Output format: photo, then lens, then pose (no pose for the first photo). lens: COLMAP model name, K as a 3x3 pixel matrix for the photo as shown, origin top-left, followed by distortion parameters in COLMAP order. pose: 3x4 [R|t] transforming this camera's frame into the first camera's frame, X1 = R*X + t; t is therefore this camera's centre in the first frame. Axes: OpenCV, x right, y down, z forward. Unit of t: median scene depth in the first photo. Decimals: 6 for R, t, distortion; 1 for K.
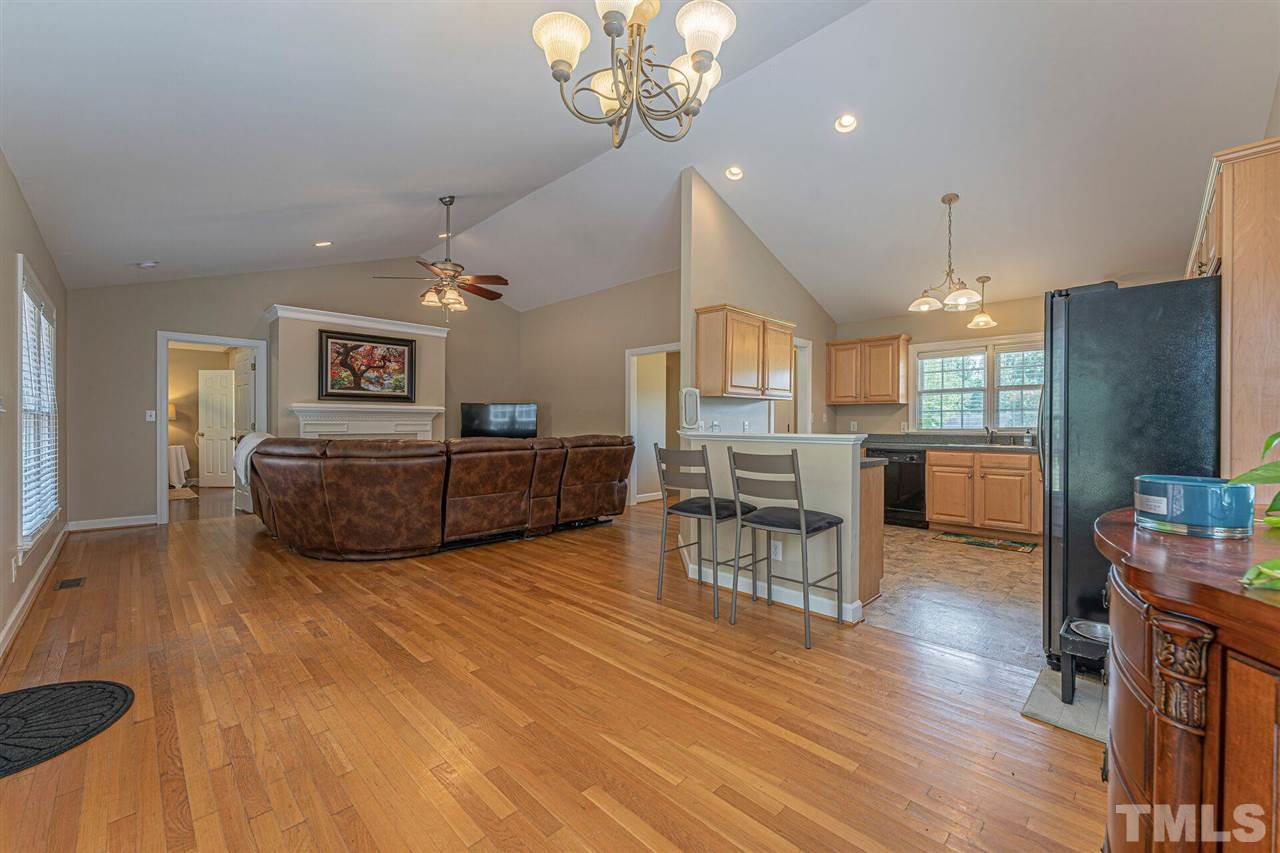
lens RADIAL K [[517.3, 0, 635.2], [0, 517.3, 427.1], [0, 0, 1]] dist [-0.001225, -0.000213]
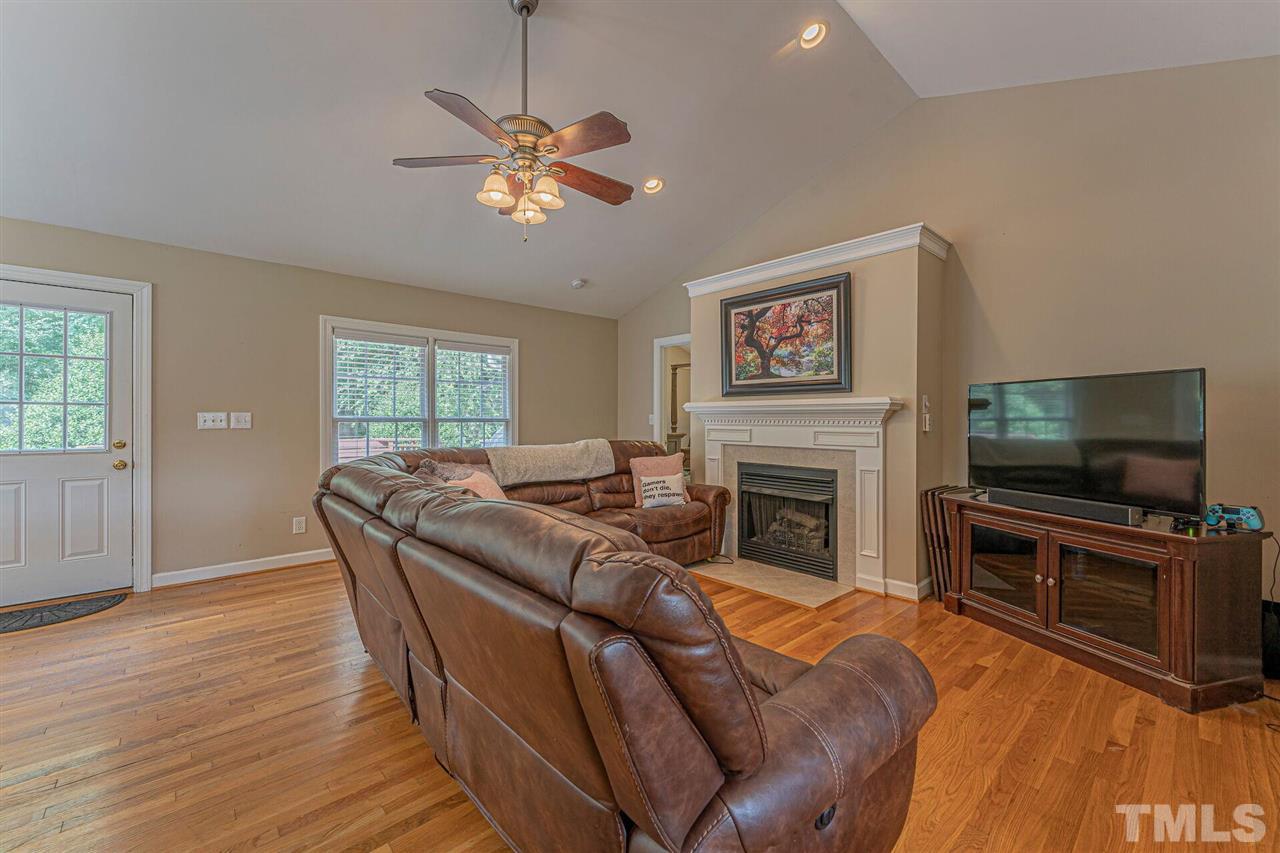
lens RADIAL K [[517.3, 0, 637.6], [0, 517.3, 419.6], [0, 0, 1]] dist [-0.001225, -0.000213]
pose [[-0.041572, -0.000893, -0.999135, 0.128290], [-0.007955, 0.999968, -0.000563, -0.020246], [0.999104, 0.007924, -0.041578, 0.964705]]
